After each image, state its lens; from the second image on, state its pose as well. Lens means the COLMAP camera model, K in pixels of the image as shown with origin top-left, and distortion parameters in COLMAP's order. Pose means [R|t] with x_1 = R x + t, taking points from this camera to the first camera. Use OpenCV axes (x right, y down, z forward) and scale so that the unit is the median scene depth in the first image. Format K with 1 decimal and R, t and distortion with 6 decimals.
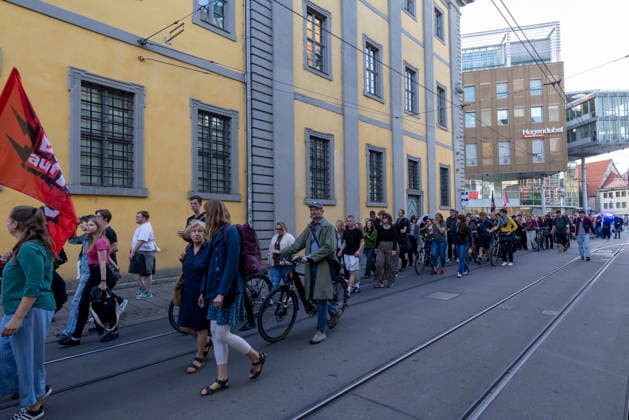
lens RADIAL K [[368.1, 0, 314.7], [0, 368.1, 211.5], [0, 0, 1]] dist [0.021277, 0.000535]
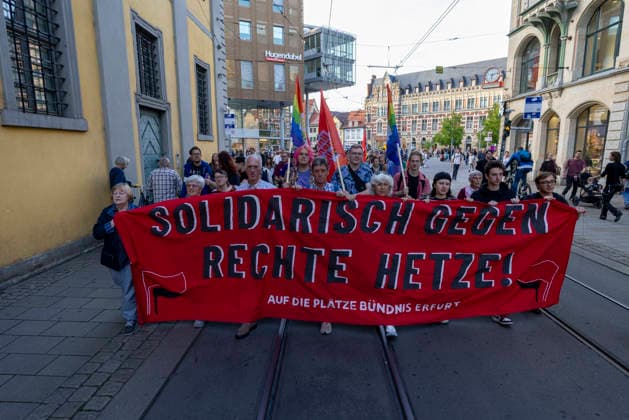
lens RADIAL K [[368.1, 0, 311.6], [0, 368.1, 207.6], [0, 0, 1]] dist [0.021277, 0.000535]
pose [[0.765285, -0.082896, 0.638332, 0.046768], [-0.035321, 0.984771, 0.170231, -0.003050], [-0.642722, -0.152822, 0.750702, 0.205742]]
